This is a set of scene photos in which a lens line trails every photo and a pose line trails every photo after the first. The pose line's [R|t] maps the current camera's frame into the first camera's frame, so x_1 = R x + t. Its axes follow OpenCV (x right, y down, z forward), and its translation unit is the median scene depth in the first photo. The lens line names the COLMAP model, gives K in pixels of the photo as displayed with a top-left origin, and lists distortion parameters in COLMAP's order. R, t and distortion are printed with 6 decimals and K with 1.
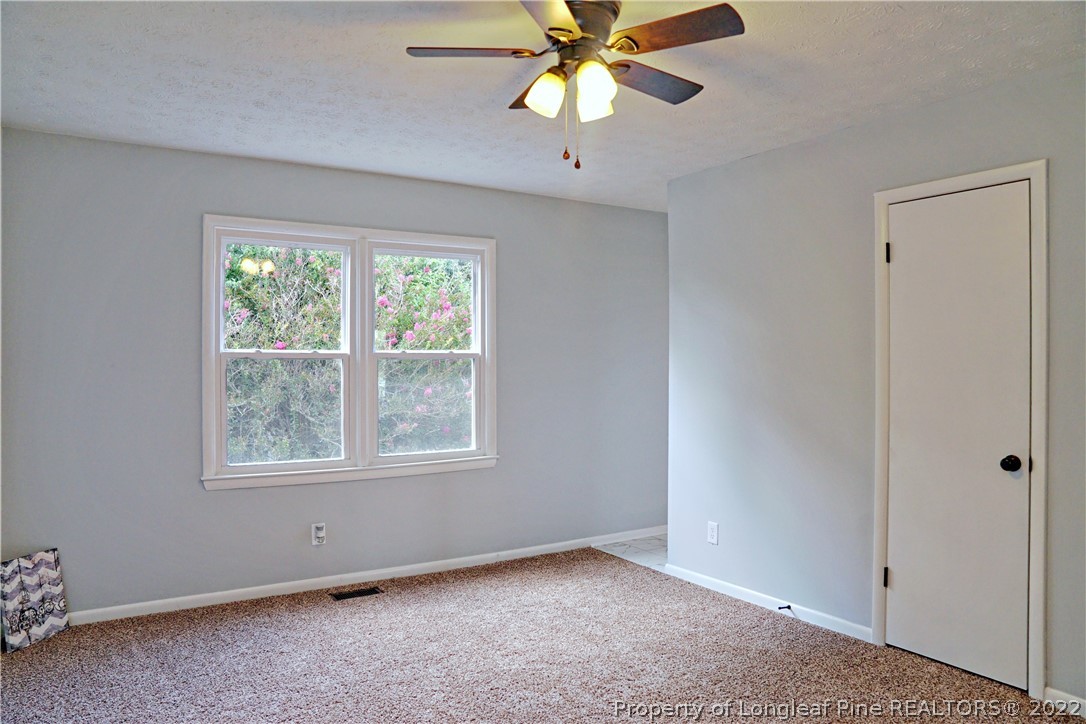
lens RADIAL K [[747.6, 0, 540.6], [0, 747.6, 363.7], [0, 0, 1]] dist [-0.127471, 0.091434]
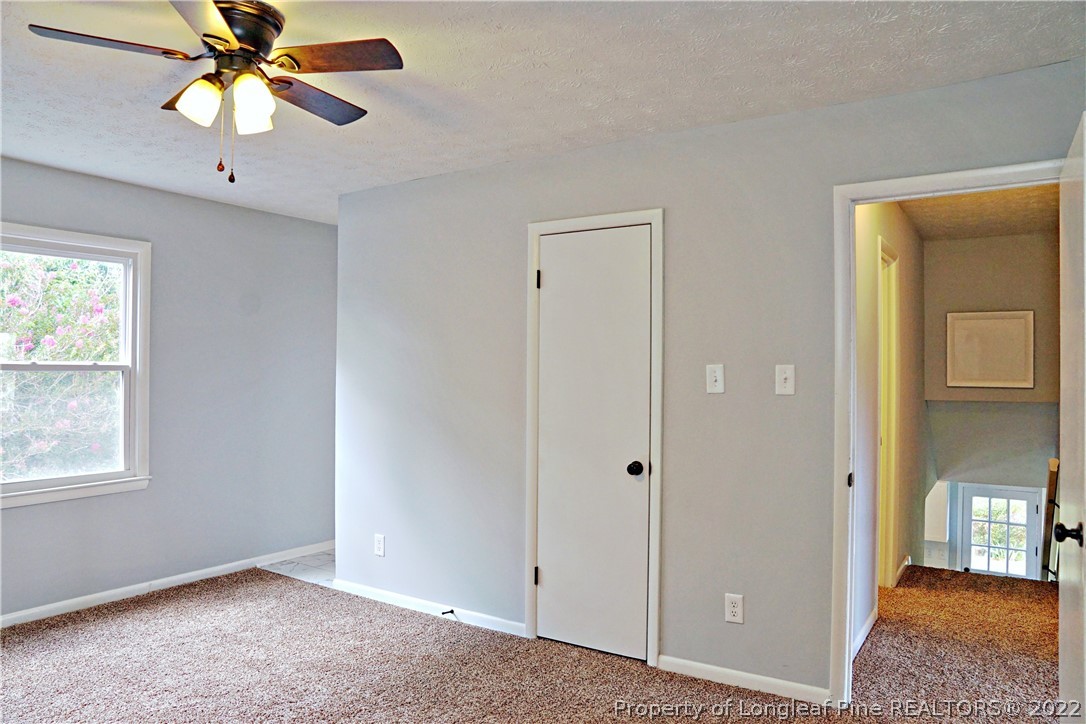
lens RADIAL K [[747.6, 0, 542.1], [0, 747.6, 361.6], [0, 0, 1]] dist [-0.127471, 0.091434]
pose [[0.912134, 0.012615, 0.409697, 0.022831], [-0.006474, 0.999845, -0.016373, -0.010099], [-0.409840, 0.012282, 0.912075, -0.026413]]
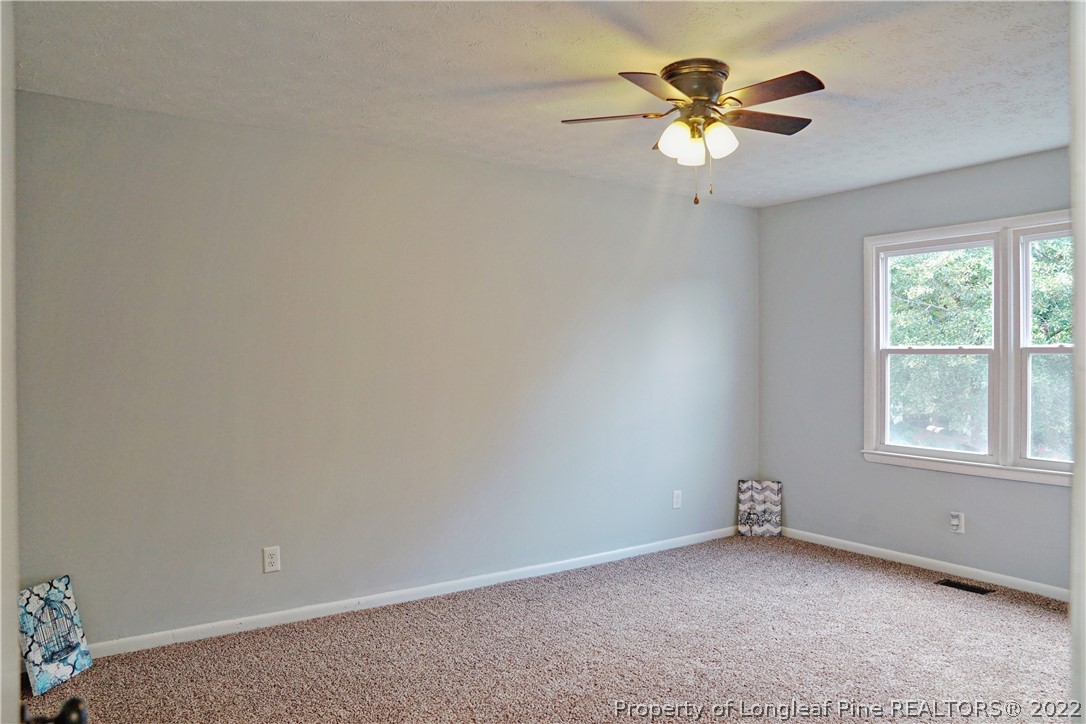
lens RADIAL K [[747.6, 0, 551.2], [0, 747.6, 365.5], [0, 0, 1]] dist [-0.127471, 0.091434]
pose [[0.034184, 0.014118, -0.999316, 0.891394], [0.002322, 0.999896, 0.014206, -0.008402], [0.999413, -0.002806, 0.034147, 0.498031]]
